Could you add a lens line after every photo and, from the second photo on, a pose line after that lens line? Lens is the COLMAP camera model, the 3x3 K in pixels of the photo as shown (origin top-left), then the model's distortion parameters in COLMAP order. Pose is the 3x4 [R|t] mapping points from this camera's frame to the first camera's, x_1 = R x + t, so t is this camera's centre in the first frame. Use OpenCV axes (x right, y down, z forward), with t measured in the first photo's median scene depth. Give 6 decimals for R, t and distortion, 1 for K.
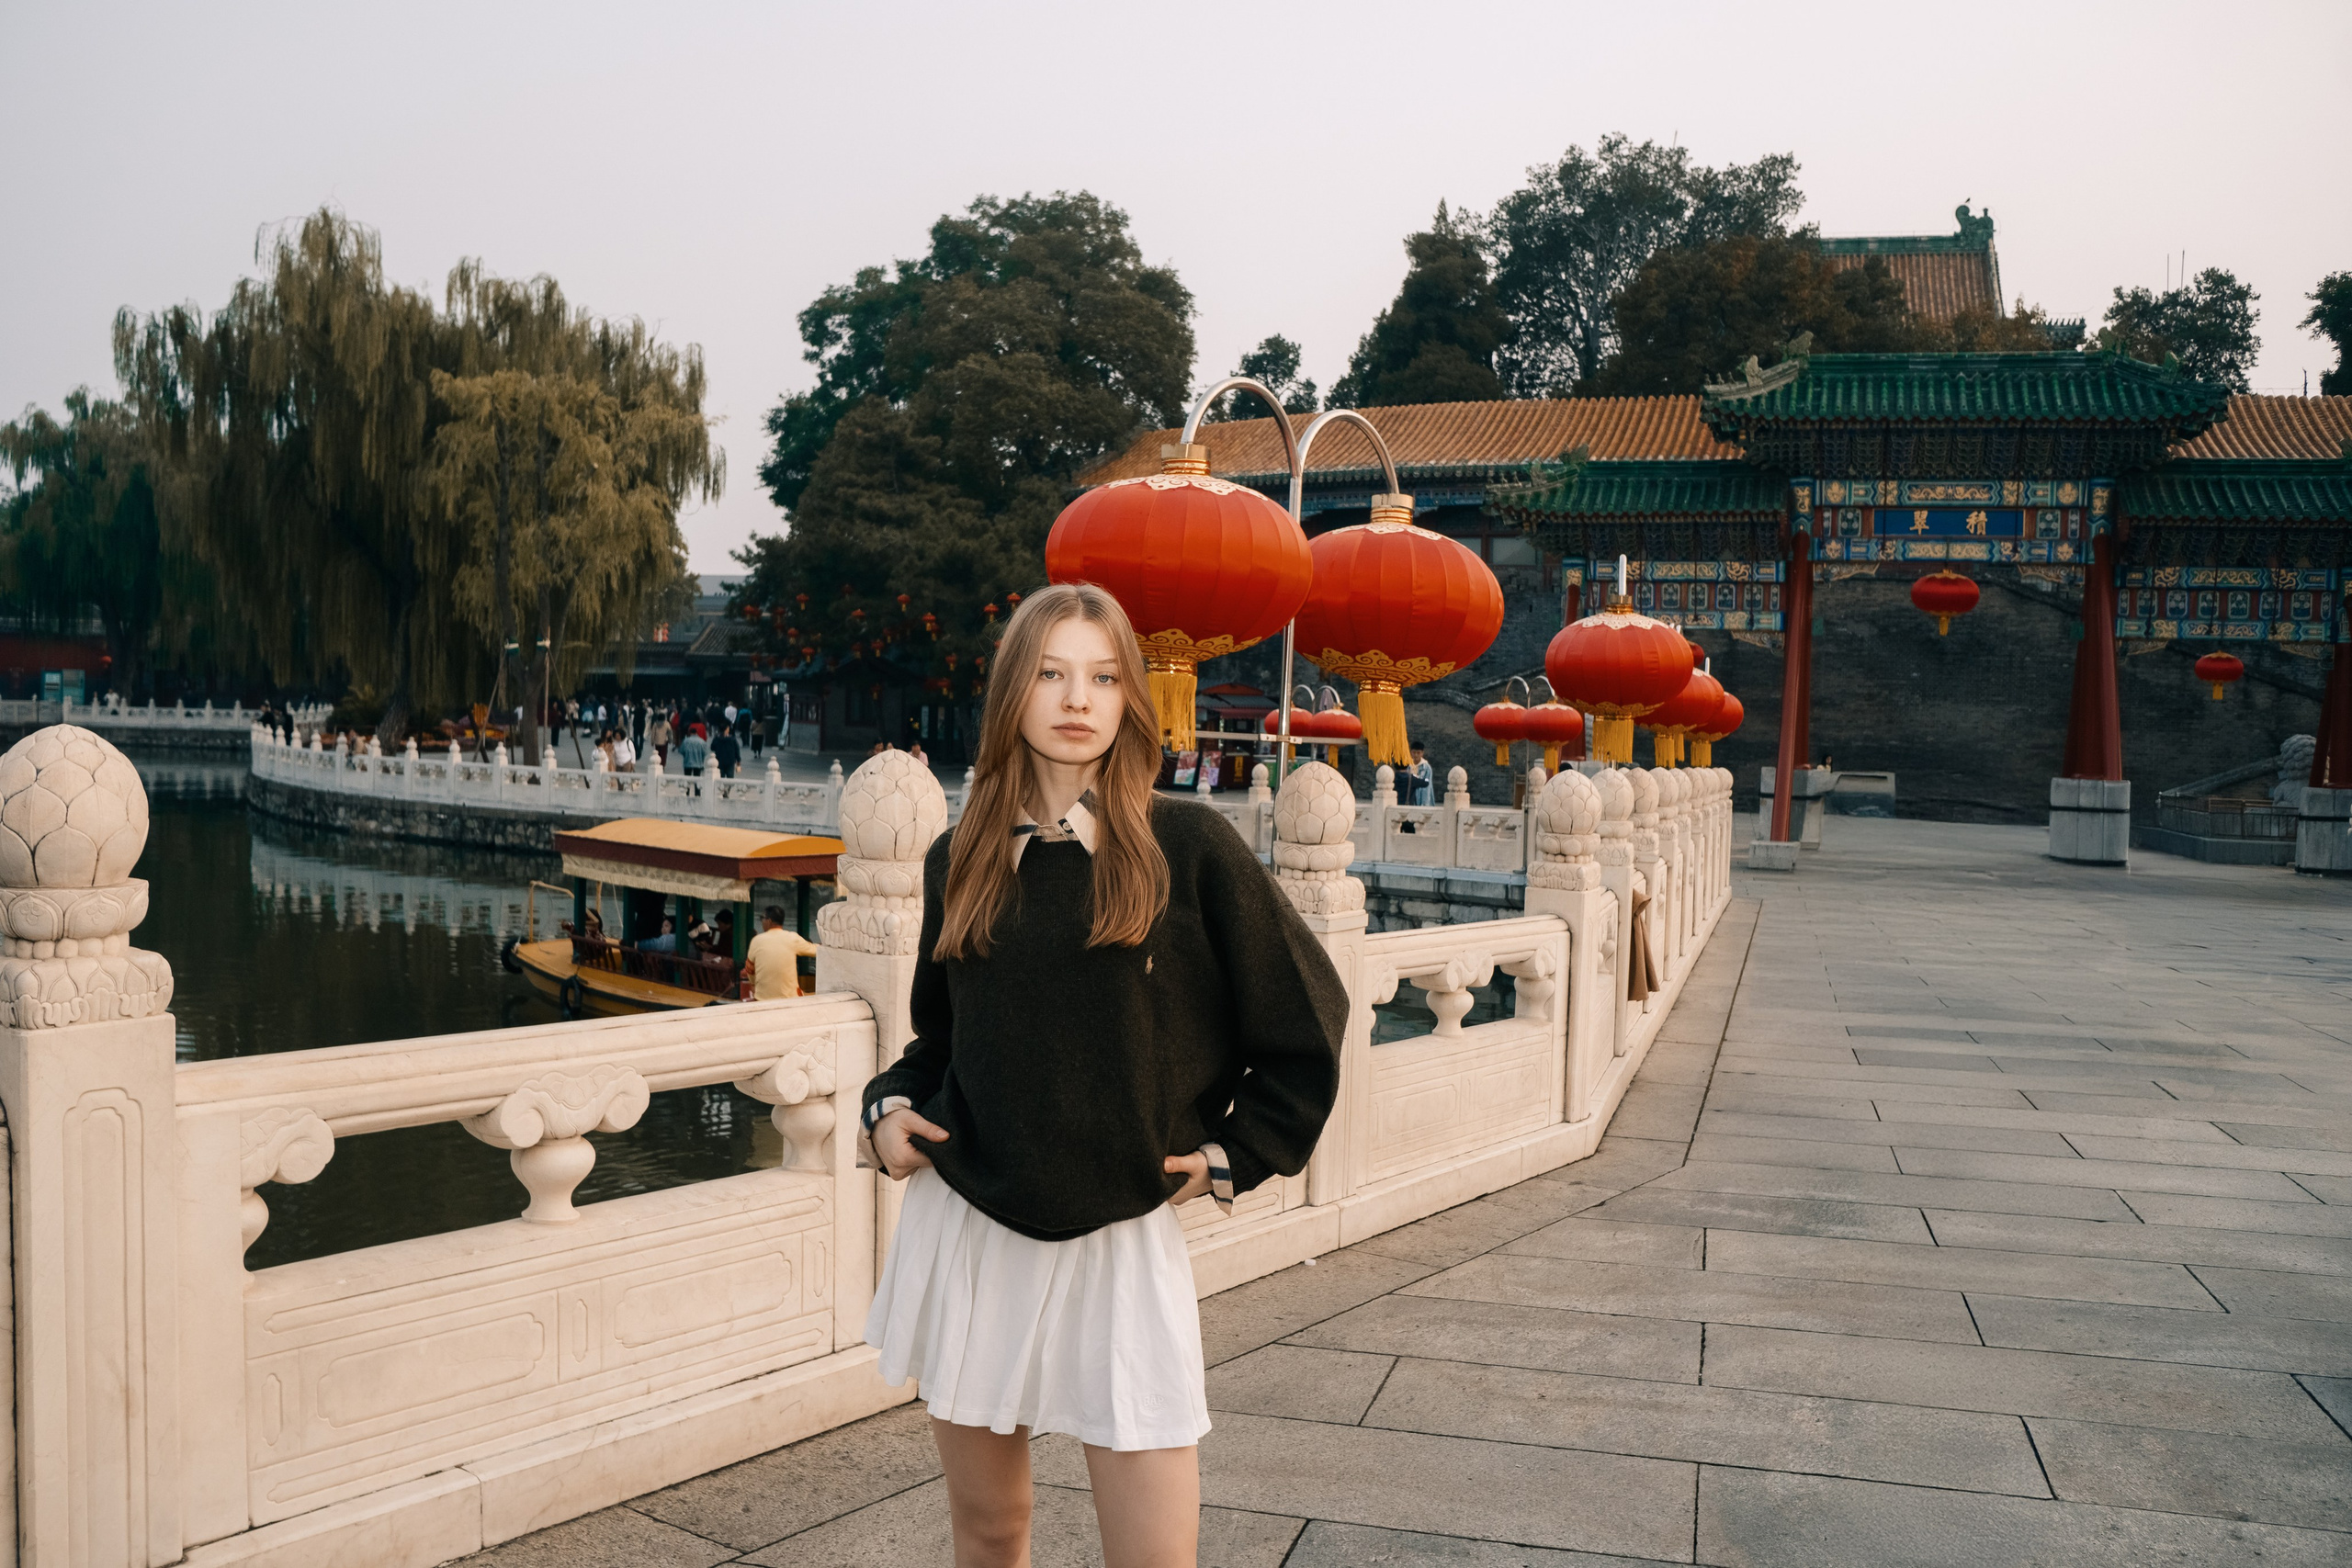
lens RADIAL K [[2039.0, 0, 1156.9], [0, 2039.0, 798.9], [0, 0, 1]] dist [-0.138176, 0.128979]
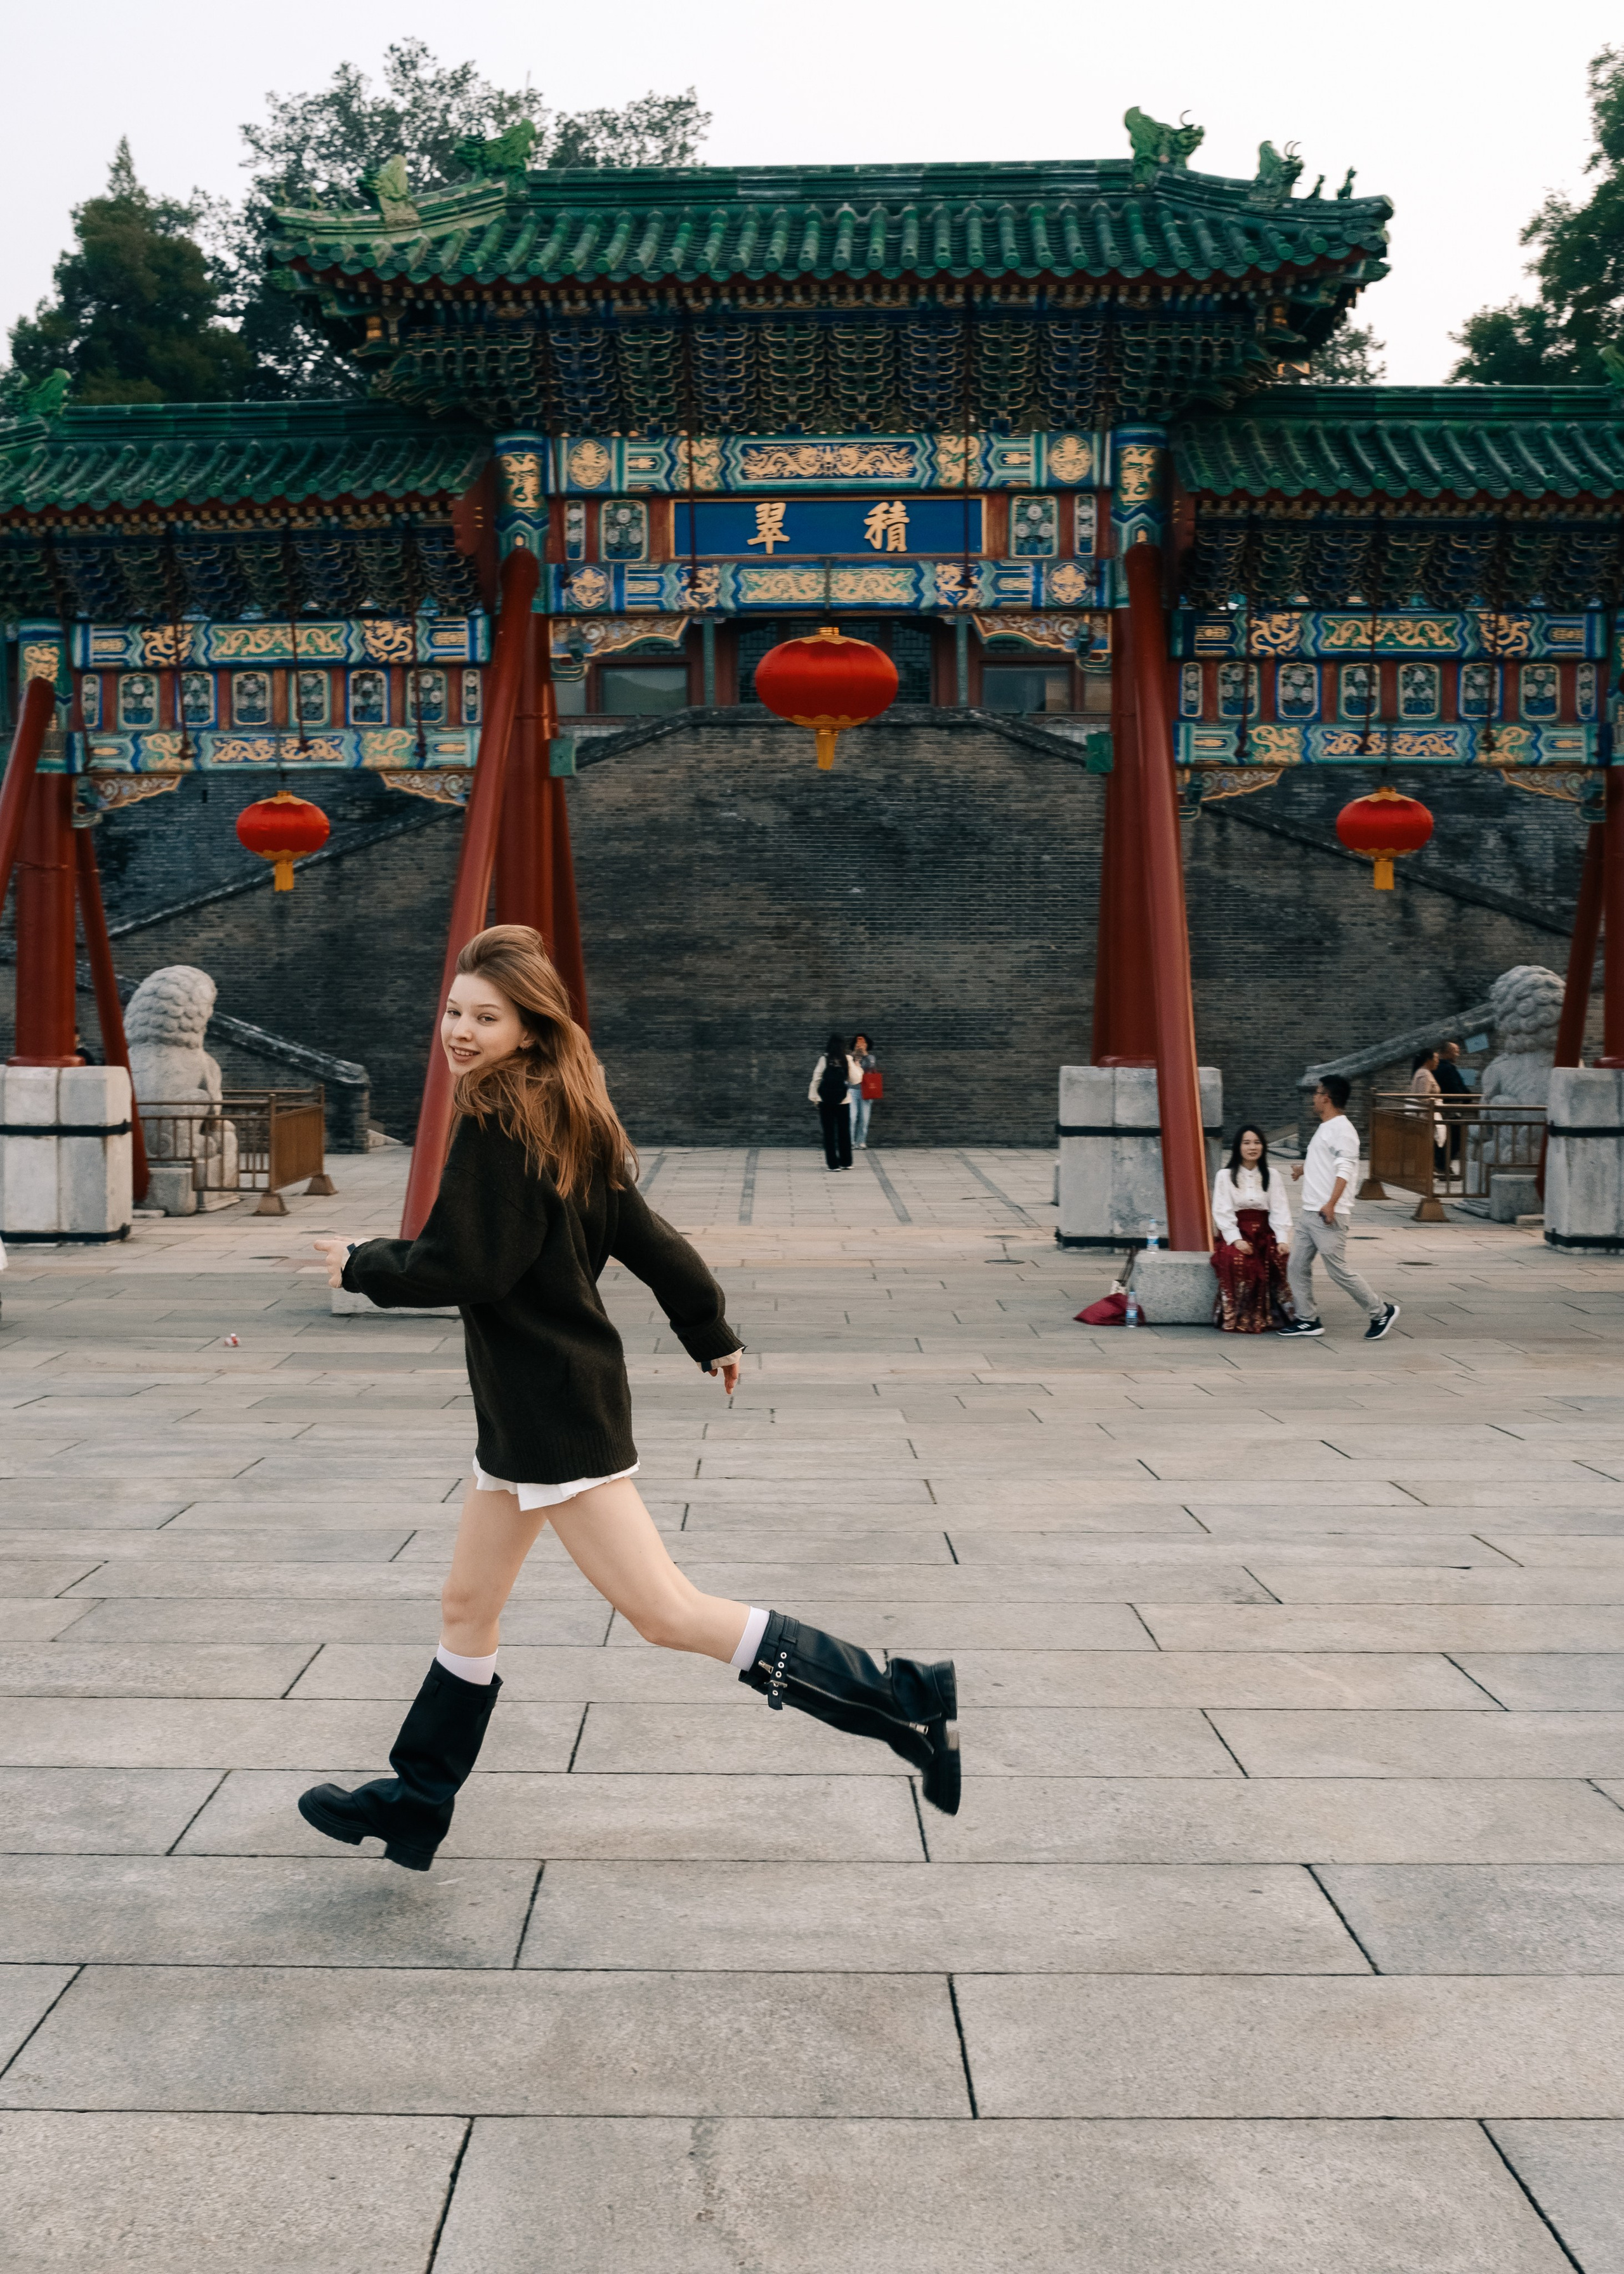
lens RADIAL K [[2101.3, 0, 812.4], [0, 2101.3, 1113.5], [0, 0, 1]] dist [-0.042714, 0.008698]
pose [[0.966876, -0.039892, 0.252108, 0.265430], [0.038781, 0.999204, 0.009375, -0.006334], [-0.252282, 0.000713, 0.967654, 0.531122]]
